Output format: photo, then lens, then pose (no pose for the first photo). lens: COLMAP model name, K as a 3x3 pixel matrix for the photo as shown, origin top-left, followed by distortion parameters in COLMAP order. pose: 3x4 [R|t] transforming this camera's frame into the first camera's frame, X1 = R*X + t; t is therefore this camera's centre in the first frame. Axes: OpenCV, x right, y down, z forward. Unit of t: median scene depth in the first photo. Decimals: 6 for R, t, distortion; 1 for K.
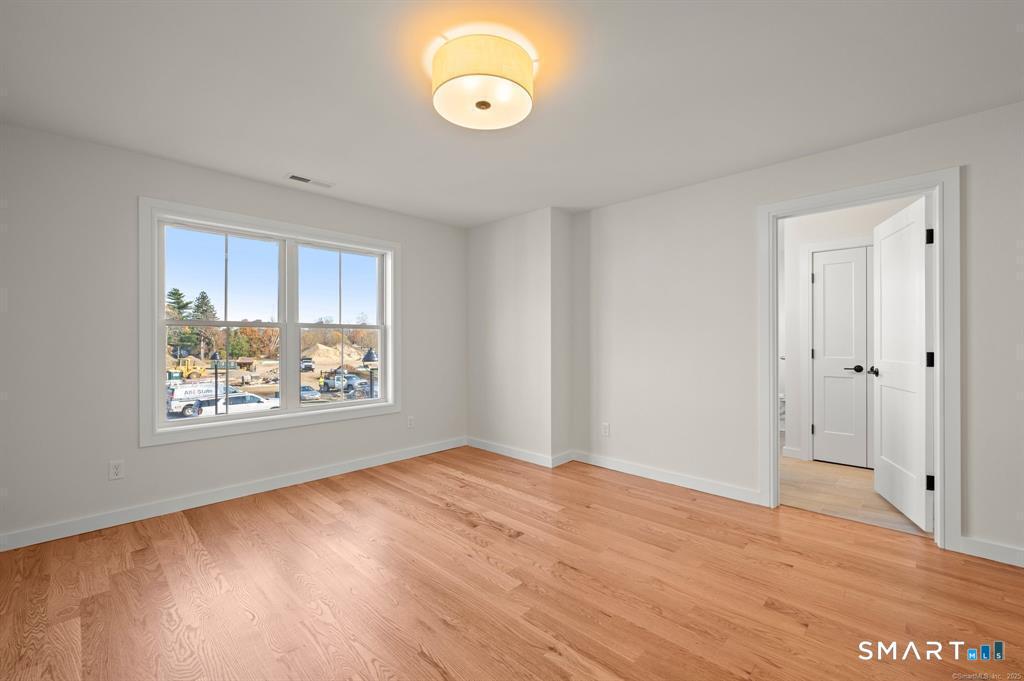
lens RADIAL K [[426.7, 0, 512.0], [0, 426.7, 340.5], [0, 0, 1]] dist [0.002081, 0.000250]
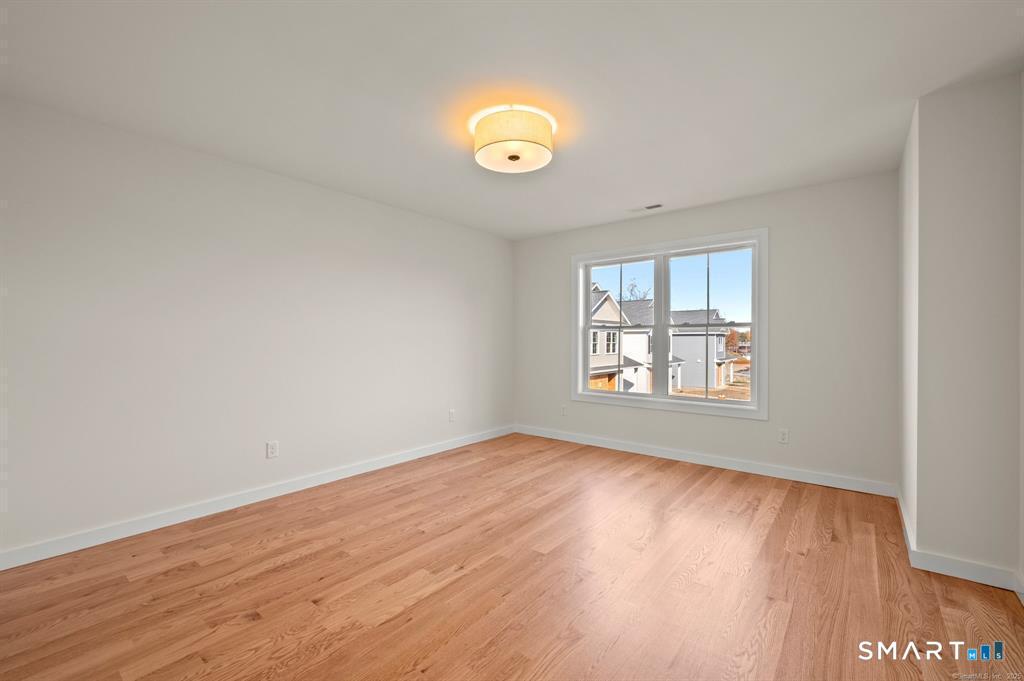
lens RADIAL K [[432.6, 0, 514.7], [0, 432.6, 333.0], [0, 0, 1]] dist [0.010799, 0.000212]
pose [[0.099791, -0.012375, -0.994931, 0.785680], [-0.000893, 0.999921, -0.012526, 0.001087], [0.995008, 0.002138, 0.099773, 0.546765]]
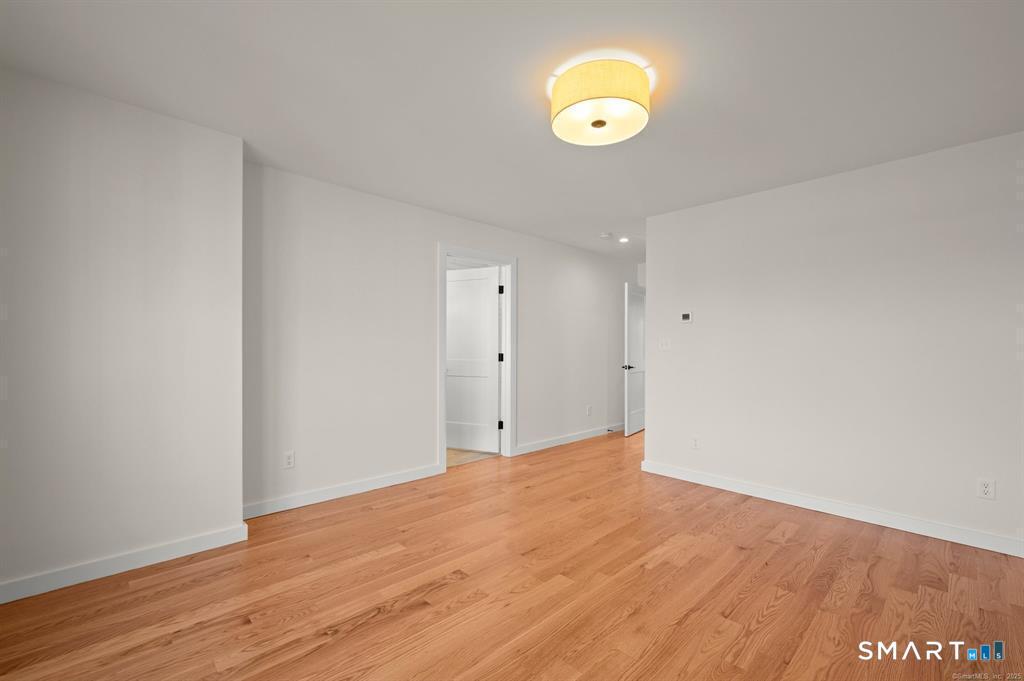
lens RADIAL K [[436.1, 0, 512.7], [0, 436.1, 346.7], [0, 0, 1]] dist [0.003201, 0.000125]
pose [[0.034221, 0.001064, 0.999414, -0.724677], [-0.006130, 0.999981, -0.000855, 0.001752], [-0.999395, -0.006097, 0.034227, 0.735899]]
